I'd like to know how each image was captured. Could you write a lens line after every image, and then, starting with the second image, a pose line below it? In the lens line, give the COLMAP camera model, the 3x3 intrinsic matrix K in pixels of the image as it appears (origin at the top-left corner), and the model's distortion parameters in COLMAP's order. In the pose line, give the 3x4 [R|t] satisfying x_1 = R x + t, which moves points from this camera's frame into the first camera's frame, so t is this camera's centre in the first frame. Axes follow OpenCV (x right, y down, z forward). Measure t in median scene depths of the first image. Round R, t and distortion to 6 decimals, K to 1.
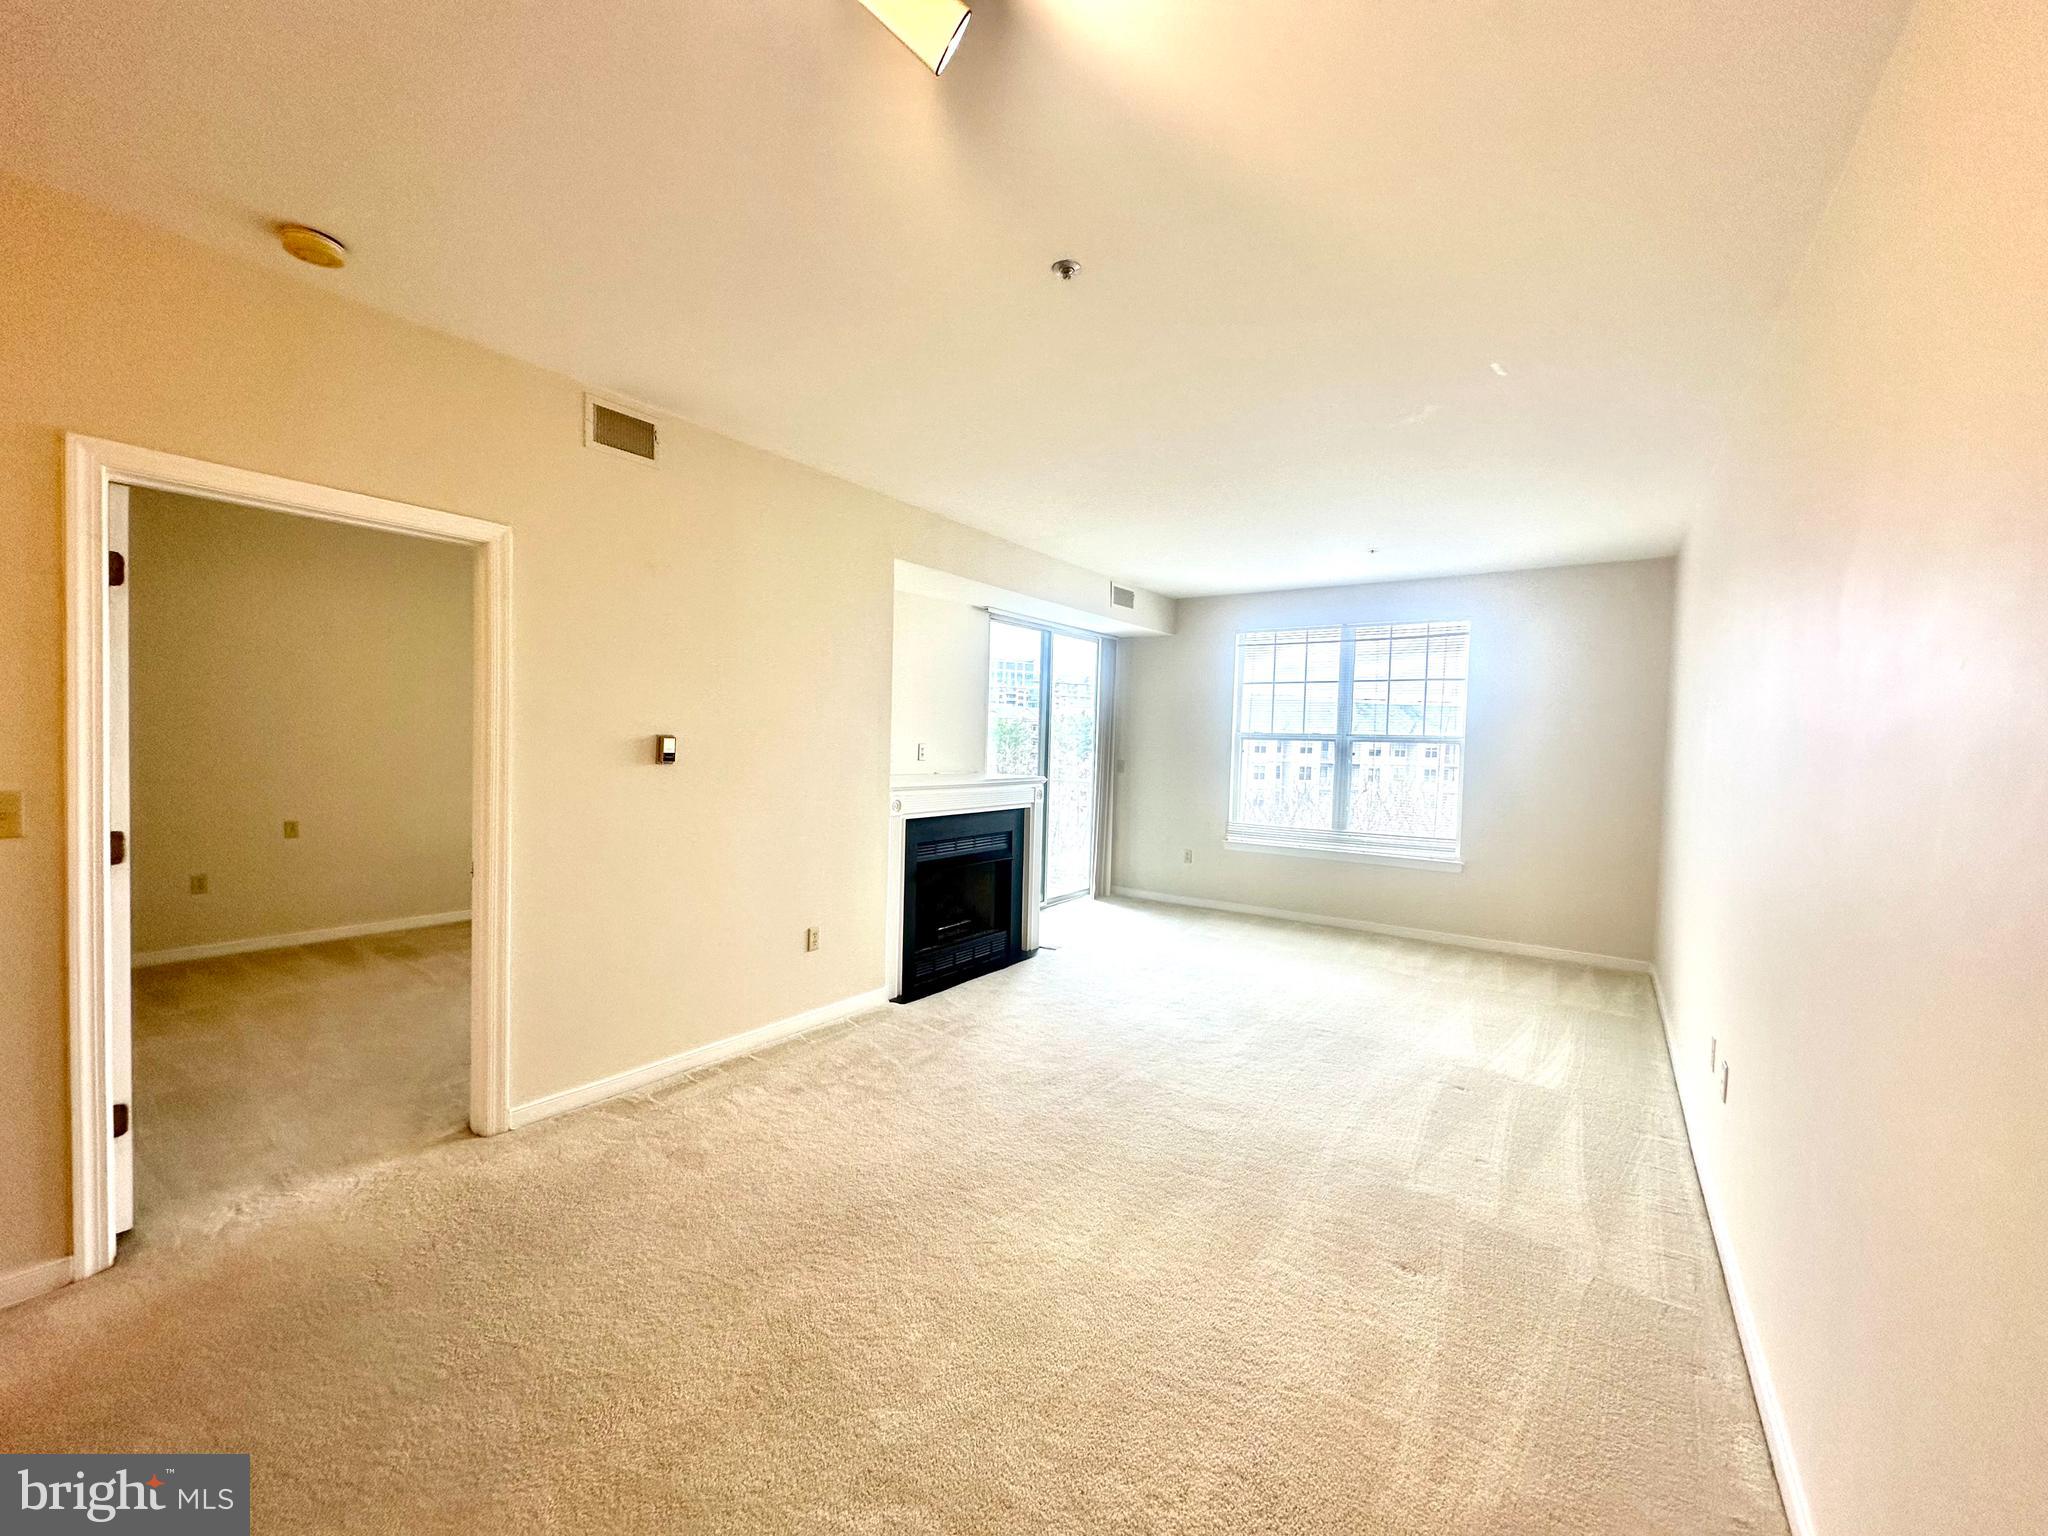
lens RADIAL K [[814.8, 0, 1024.0], [0, 814.8, 768.0], [0, 0, 1]] dist [-0.000260, -0.000046]
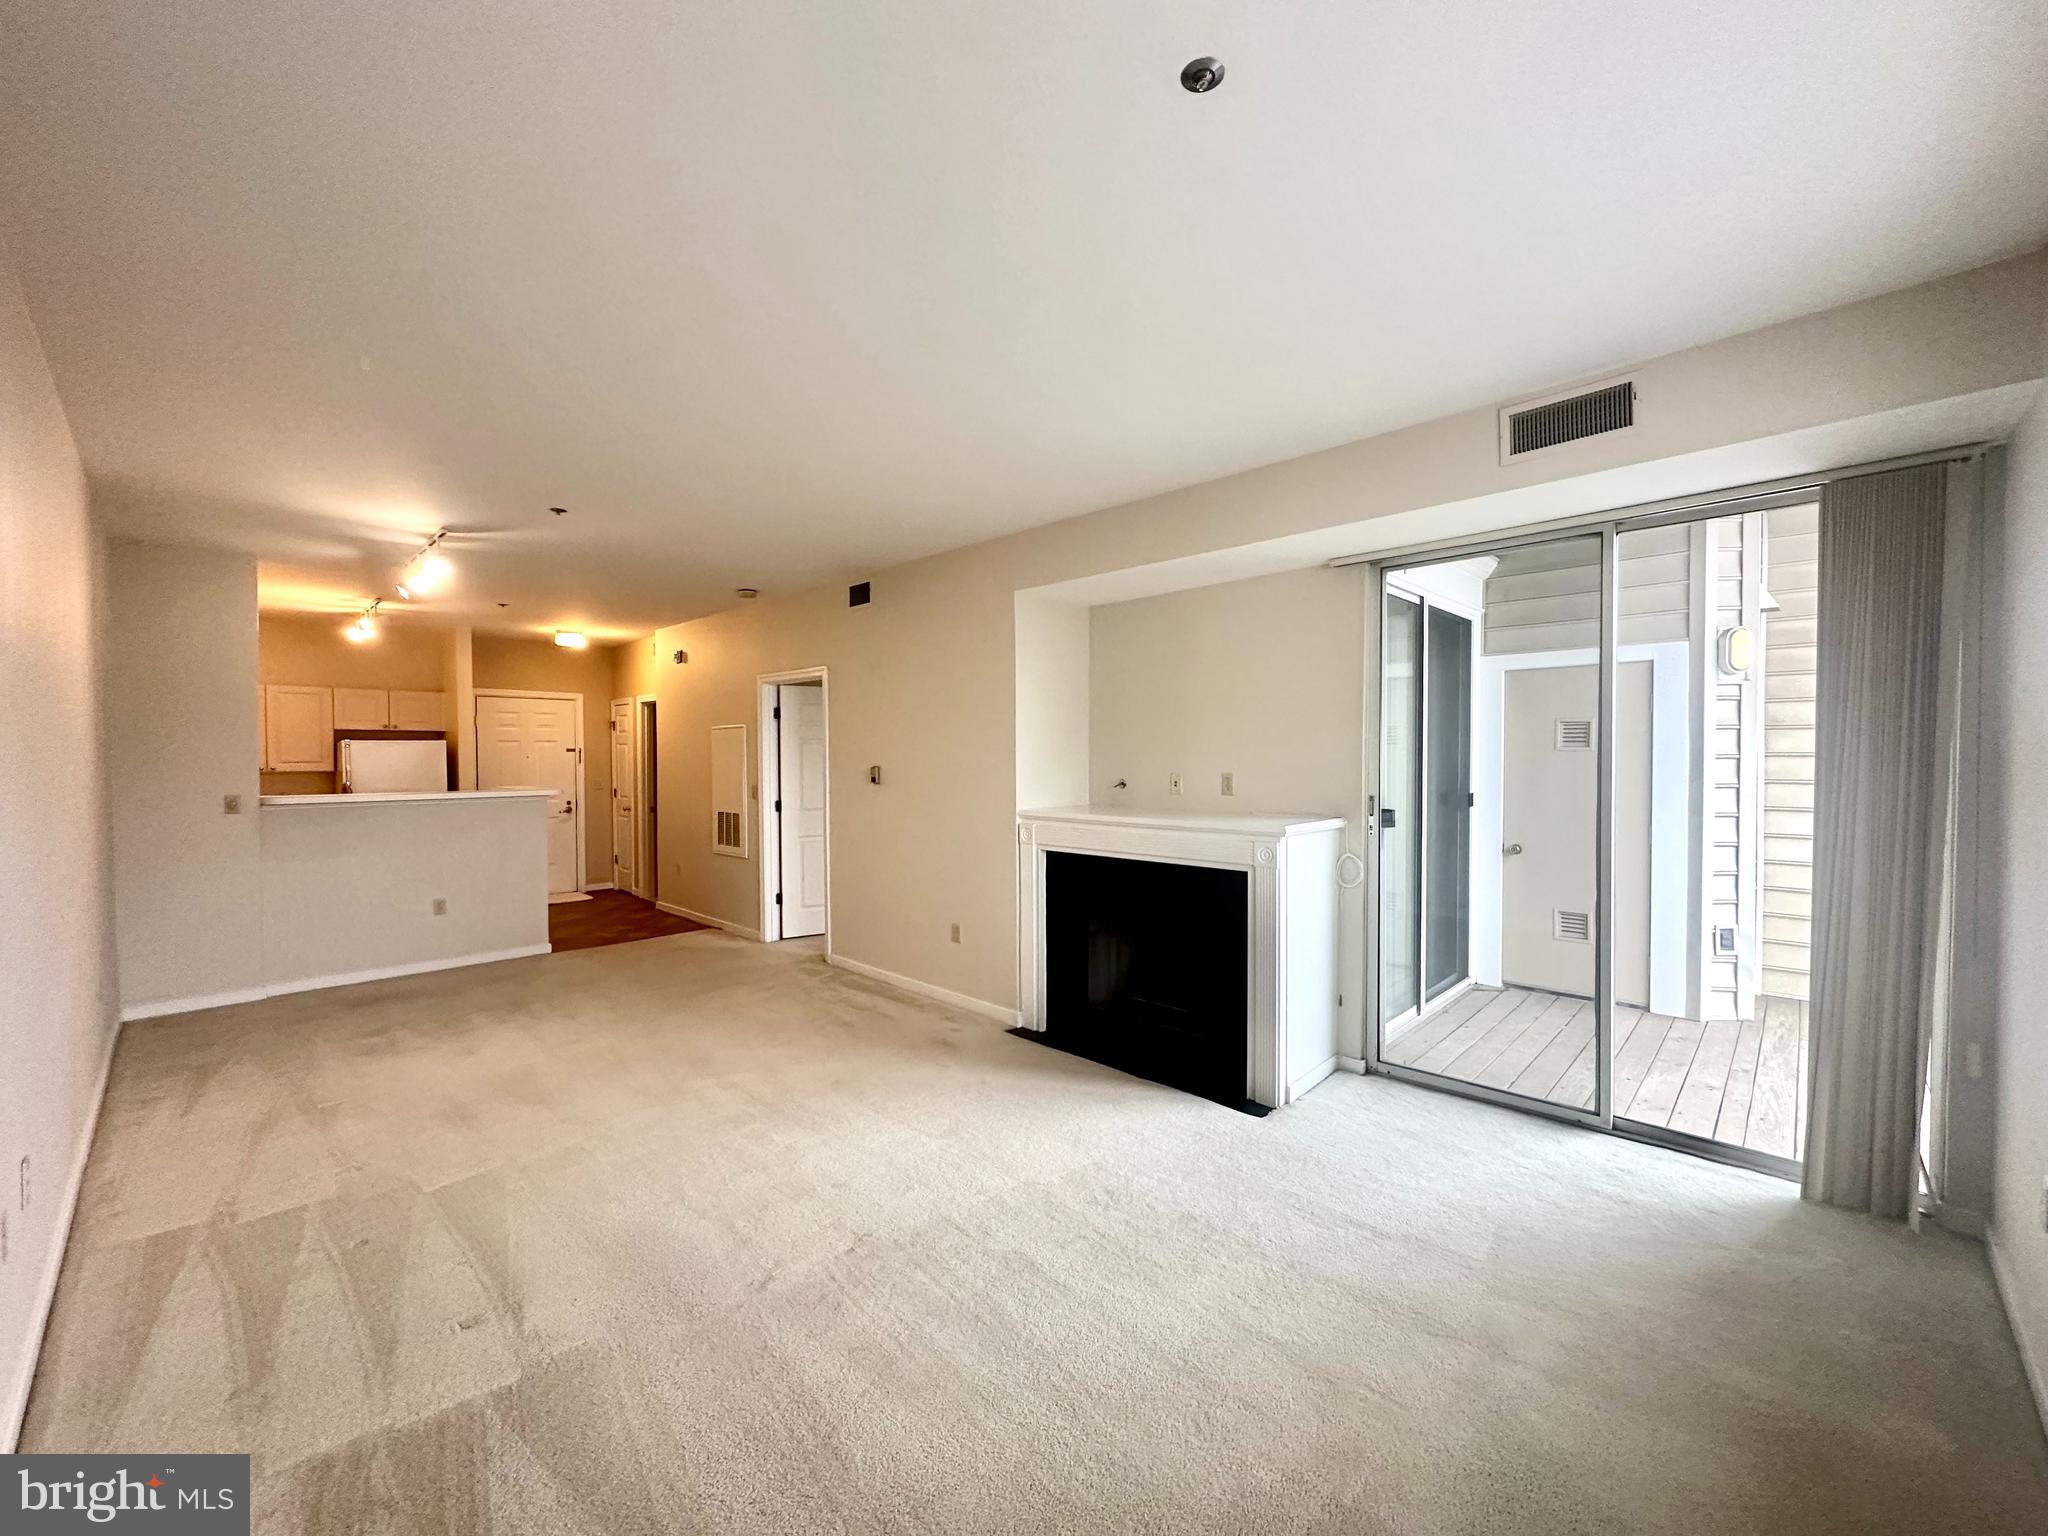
lens RADIAL K [[814.8, 0, 1024.0], [0, 814.8, 768.0], [0, 0, 1]] dist [-0.000260, -0.000046]
pose [[-0.160408, -0.004456, -0.987041, 0.838150], [-0.030359, 0.999539, 0.000421, -0.036658], [0.986584, 0.030033, -0.160469, 1.170733]]
